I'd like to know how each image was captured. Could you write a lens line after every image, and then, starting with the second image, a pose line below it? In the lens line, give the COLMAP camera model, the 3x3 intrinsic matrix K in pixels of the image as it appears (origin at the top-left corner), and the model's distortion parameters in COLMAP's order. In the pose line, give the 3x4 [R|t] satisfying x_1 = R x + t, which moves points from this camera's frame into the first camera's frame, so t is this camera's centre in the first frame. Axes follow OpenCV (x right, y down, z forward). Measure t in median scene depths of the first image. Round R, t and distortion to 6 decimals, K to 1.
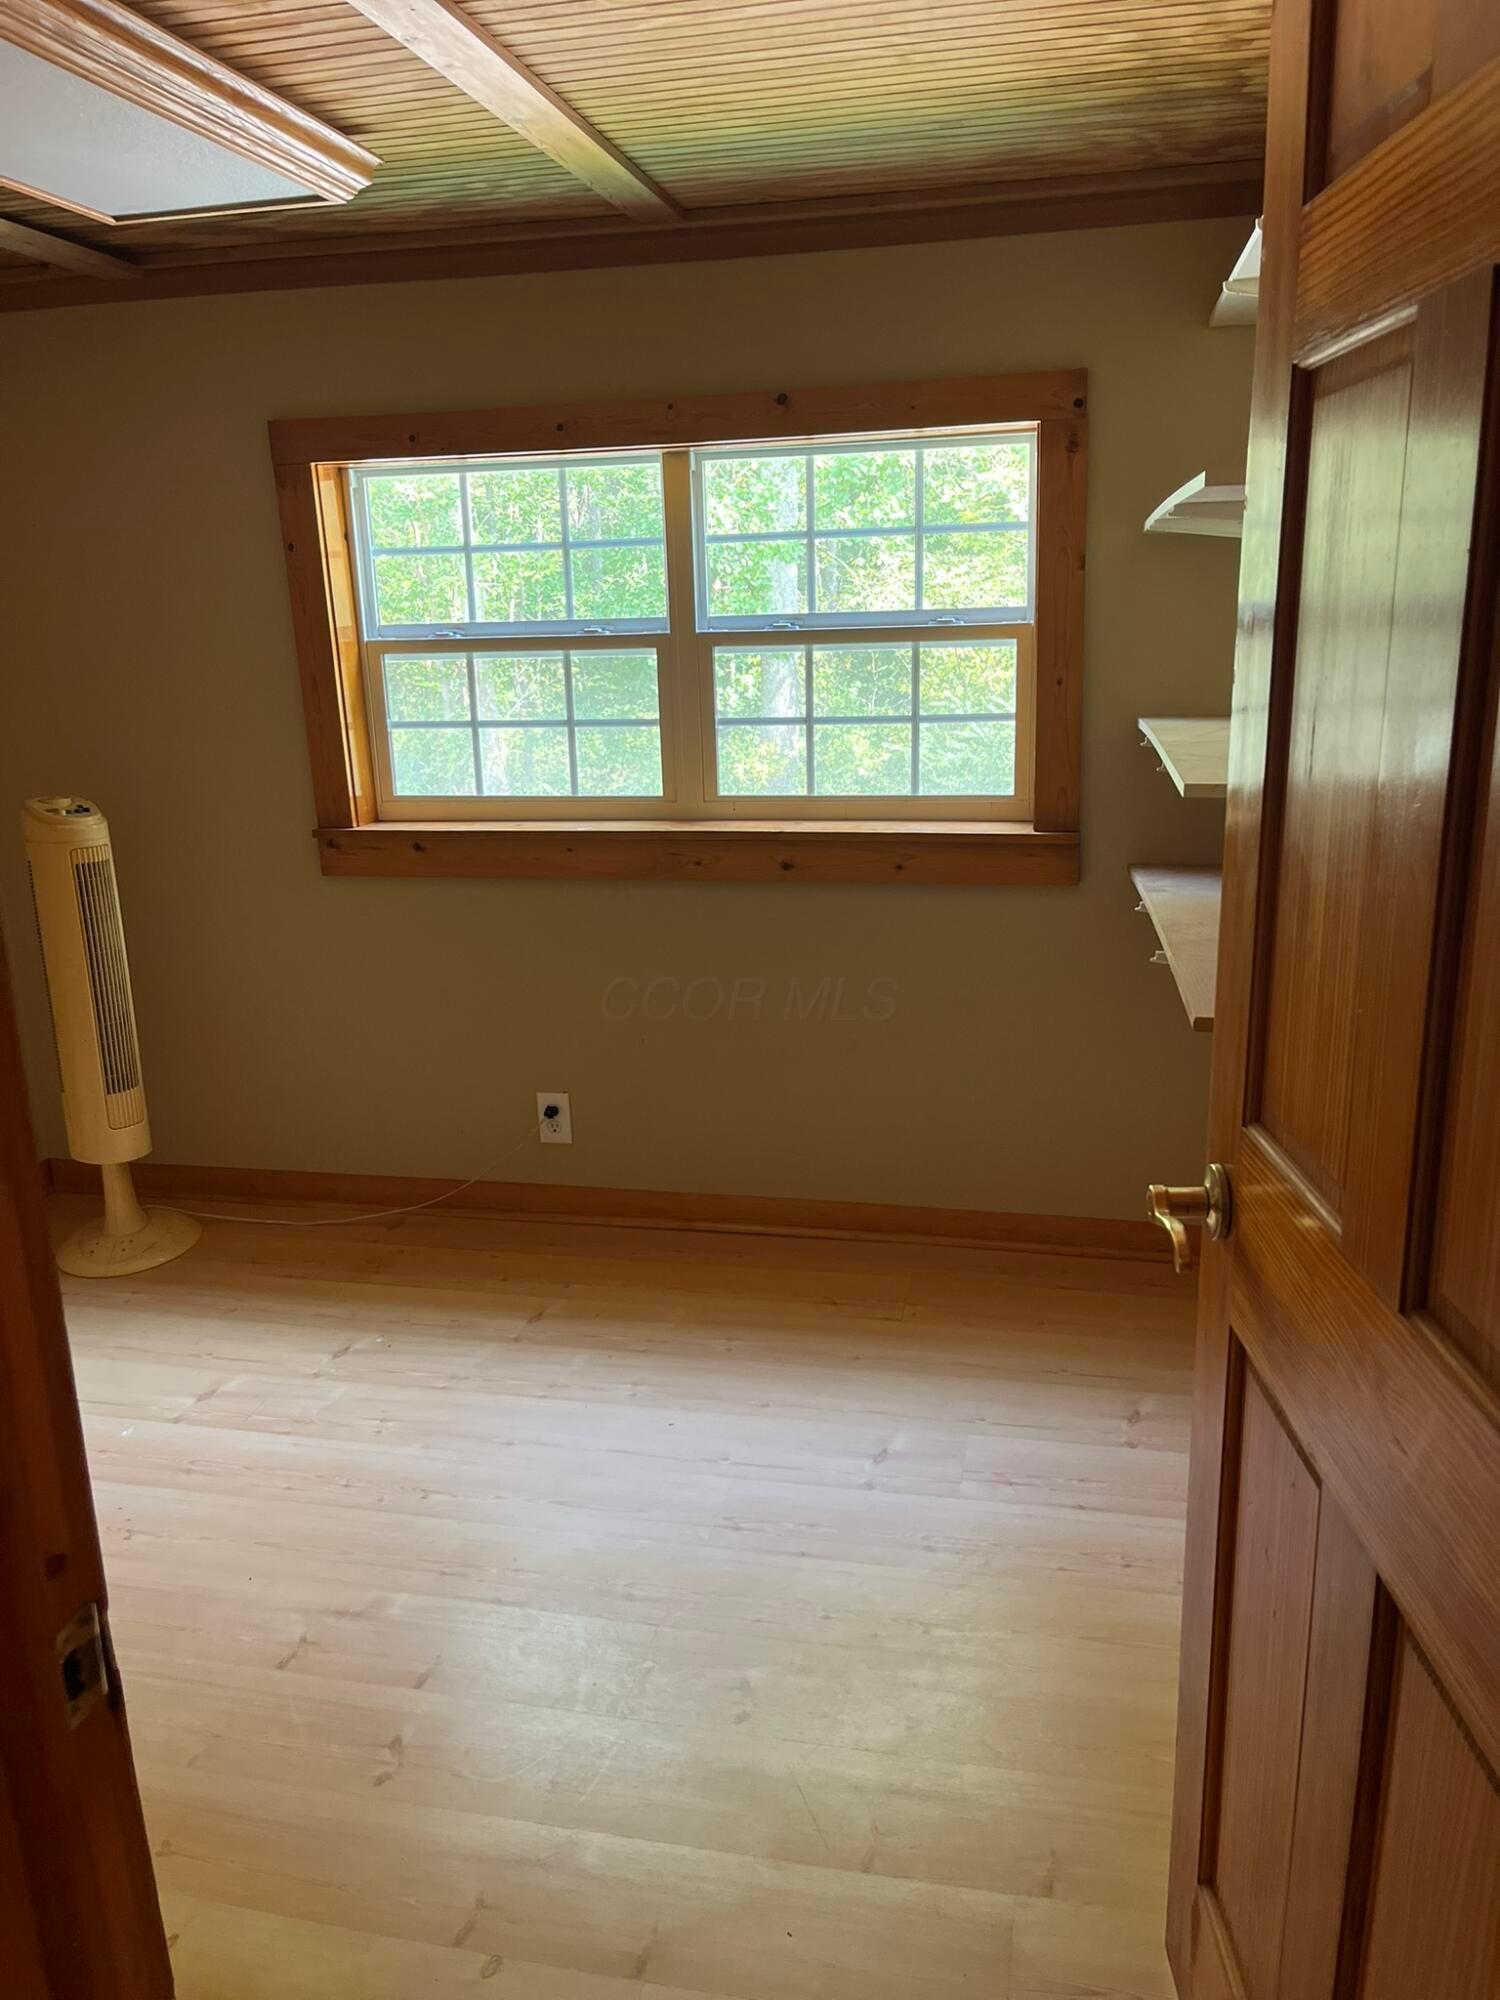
lens RADIAL K [[1514.5, 0, 756.2], [0, 1514.5, 997.9], [0, 0, 1]] dist [0.009136, -0.029143]
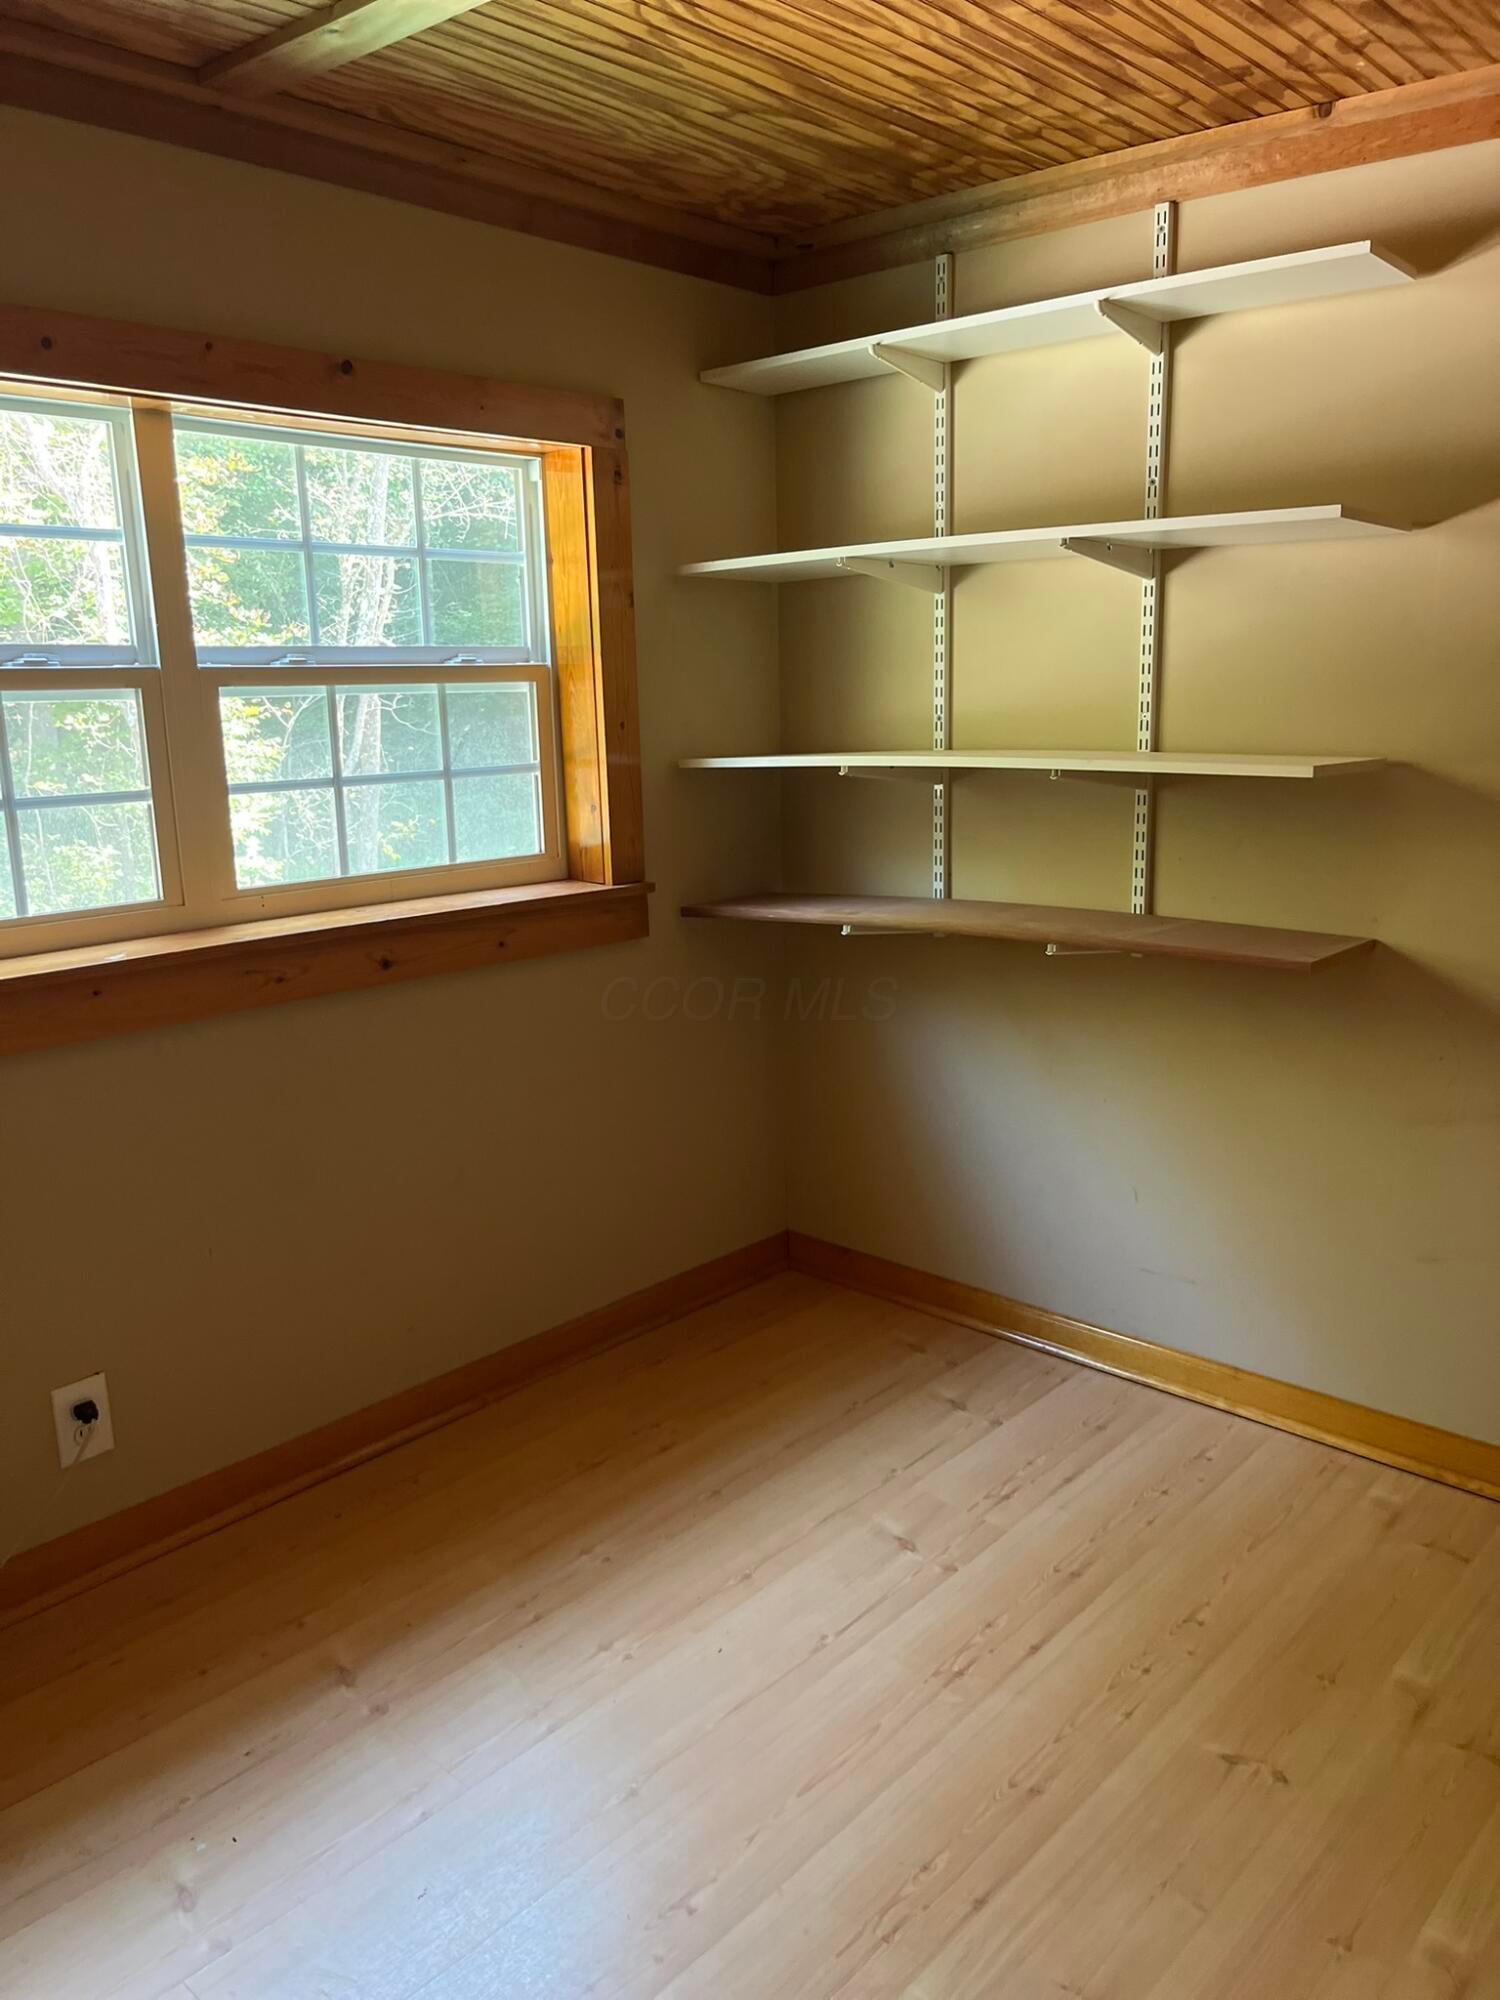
lens RADIAL K [[1514.5, 0, 751.4], [0, 1514.5, 1000.4], [0, 0, 1]] dist [0.009136, -0.029143]
pose [[0.483969, -0.162140, 0.859933, -0.555097], [0.218277, 0.973991, 0.060800, -0.074856], [-0.847425, 0.158278, 0.506773, 0.444672]]
